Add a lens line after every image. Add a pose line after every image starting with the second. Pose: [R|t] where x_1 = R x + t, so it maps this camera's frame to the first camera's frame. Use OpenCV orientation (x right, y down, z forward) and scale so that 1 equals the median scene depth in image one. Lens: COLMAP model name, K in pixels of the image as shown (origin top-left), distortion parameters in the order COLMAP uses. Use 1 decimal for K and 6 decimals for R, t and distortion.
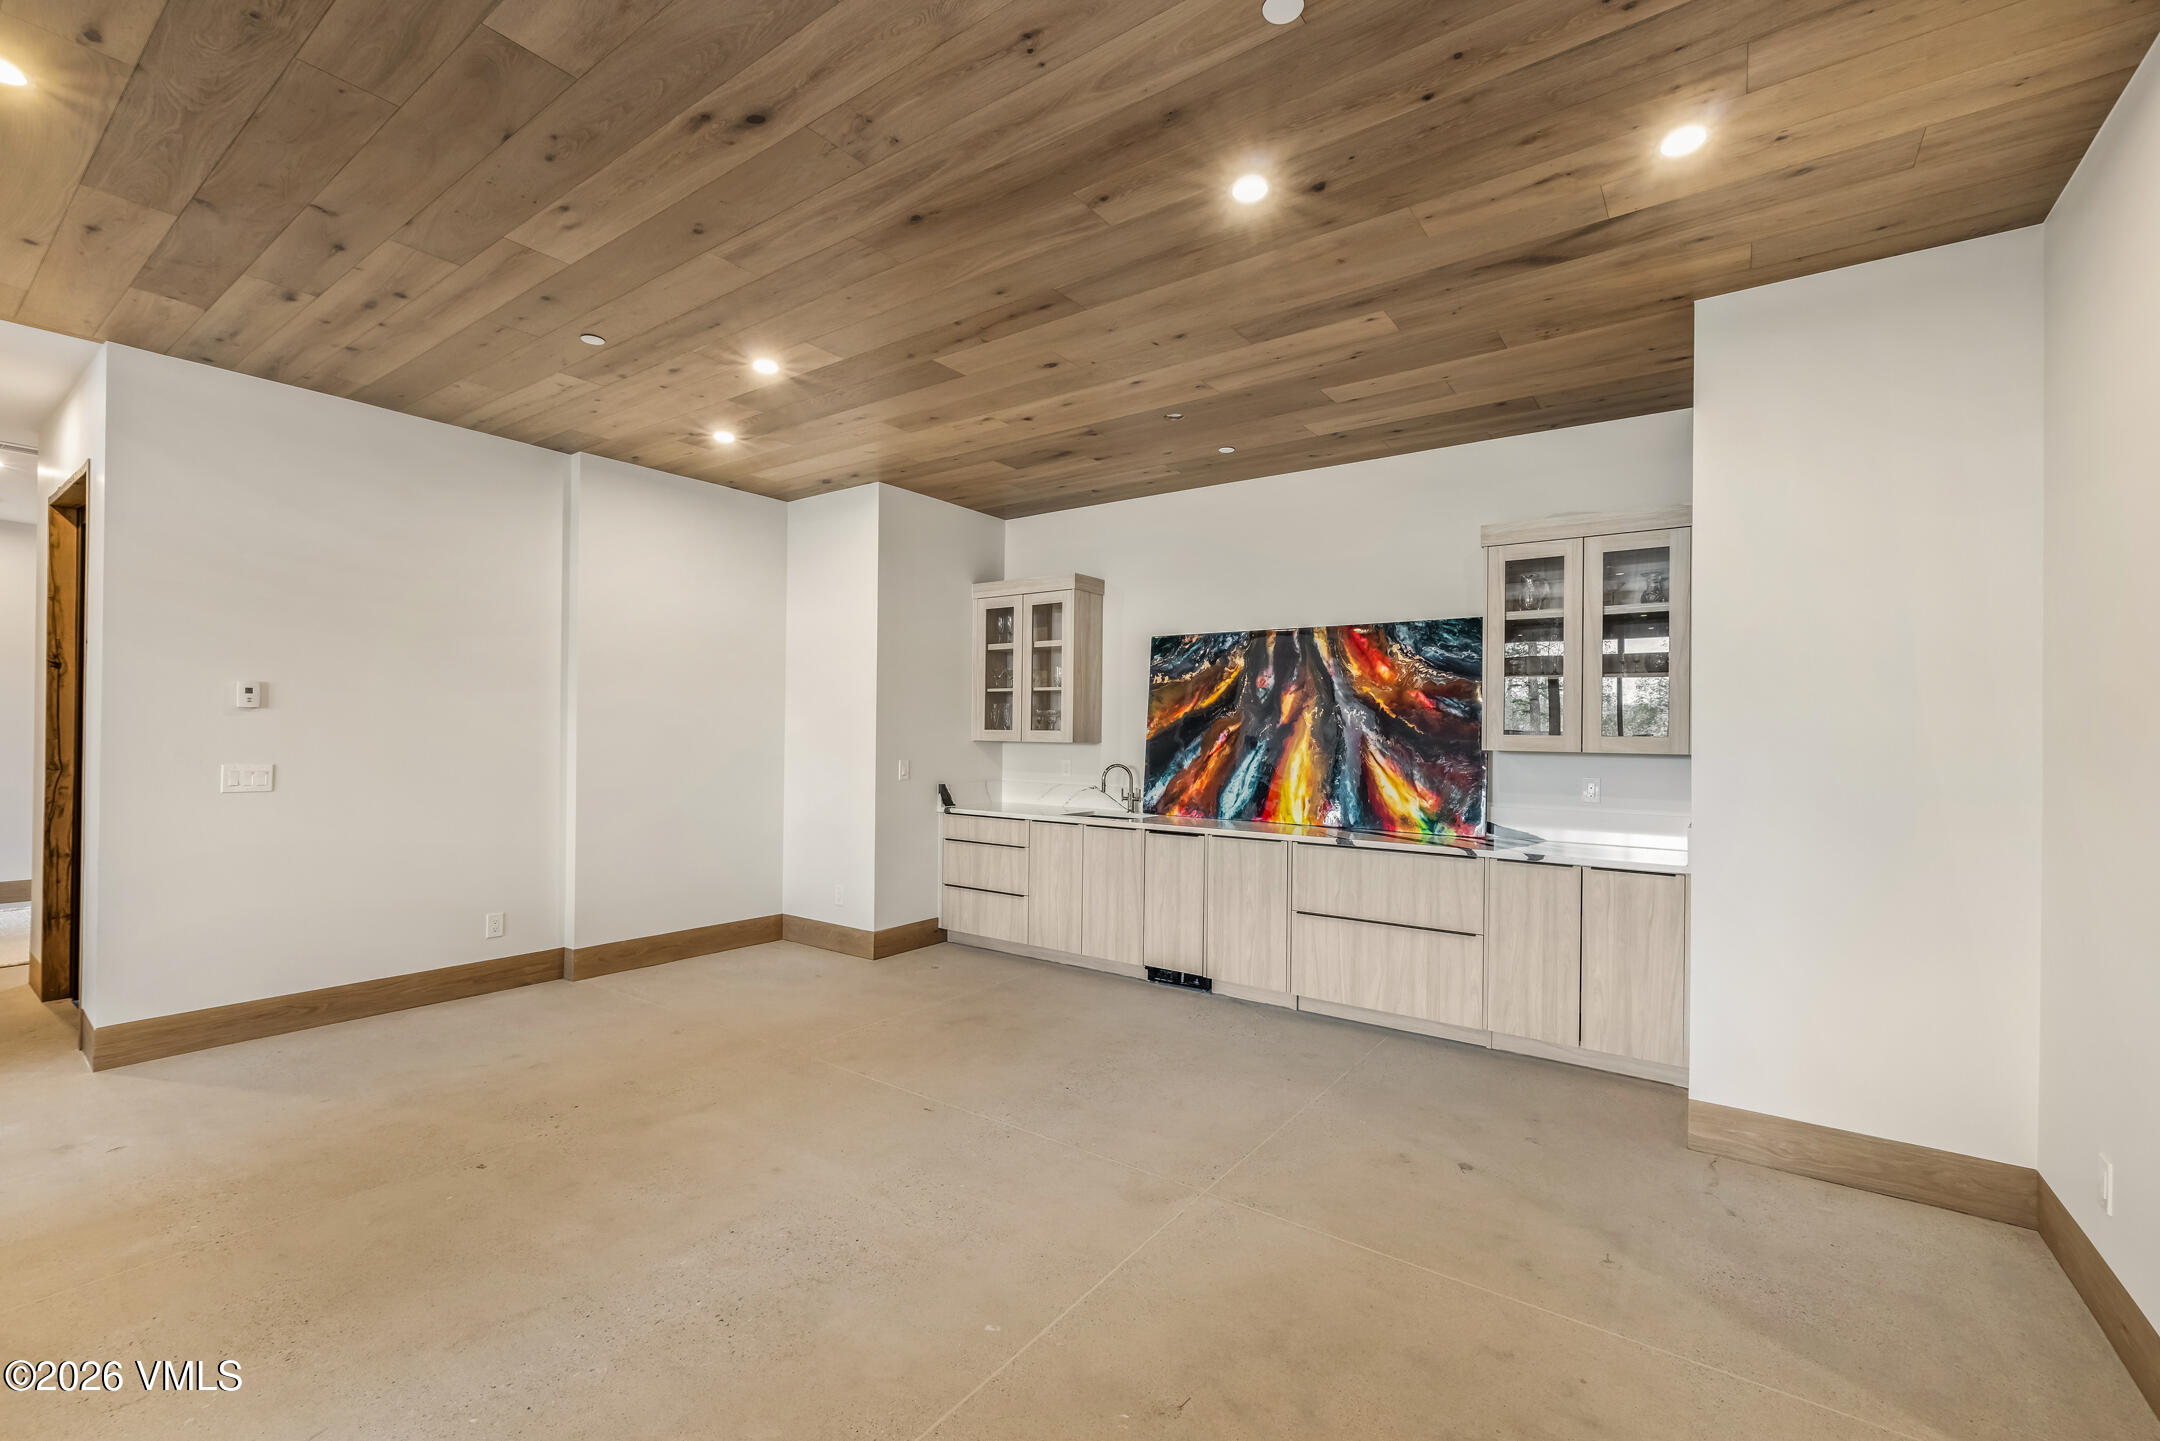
lens RADIAL K [[918.8, 0, 1076.3], [0, 918.8, 719.6], [0, 0, 1]] dist [0.005106, 0.000709]
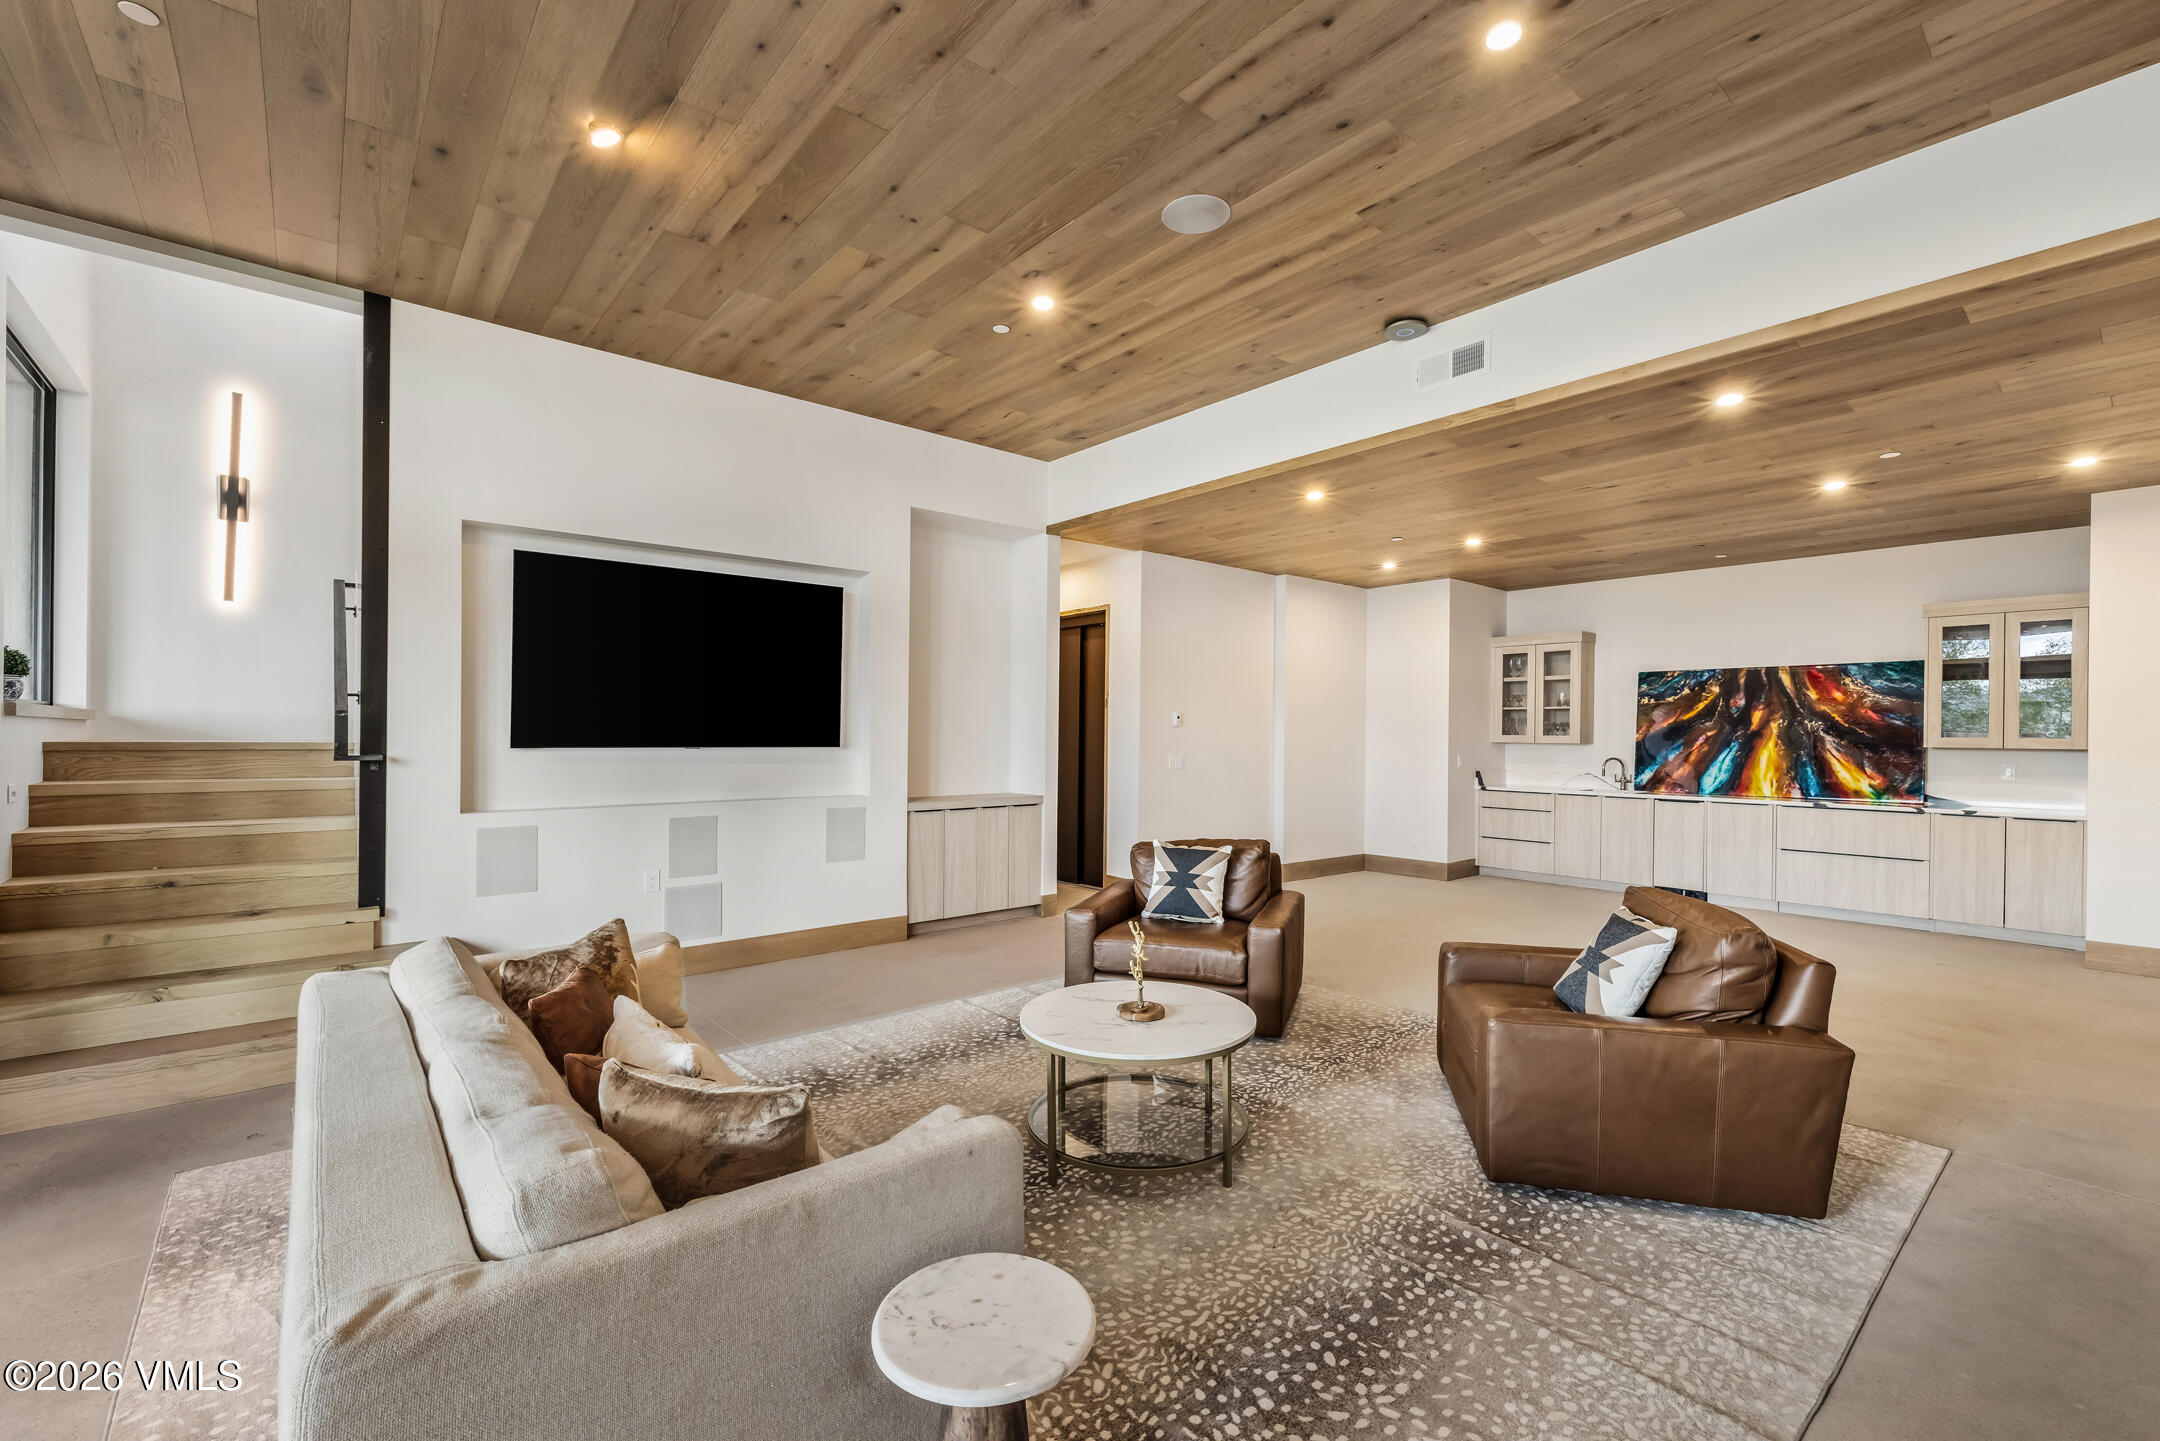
lens RADIAL K [[918.8, 0, 1079.8], [0, 918.8, 736.4], [0, 0, 1]] dist [0.005106, 0.000709]
pose [[0.971628, -0.003753, -0.236483, -0.496115], [0.007016, 0.999891, 0.012959, -0.013336], [0.236409, -0.014251, 0.971549, -0.738584]]
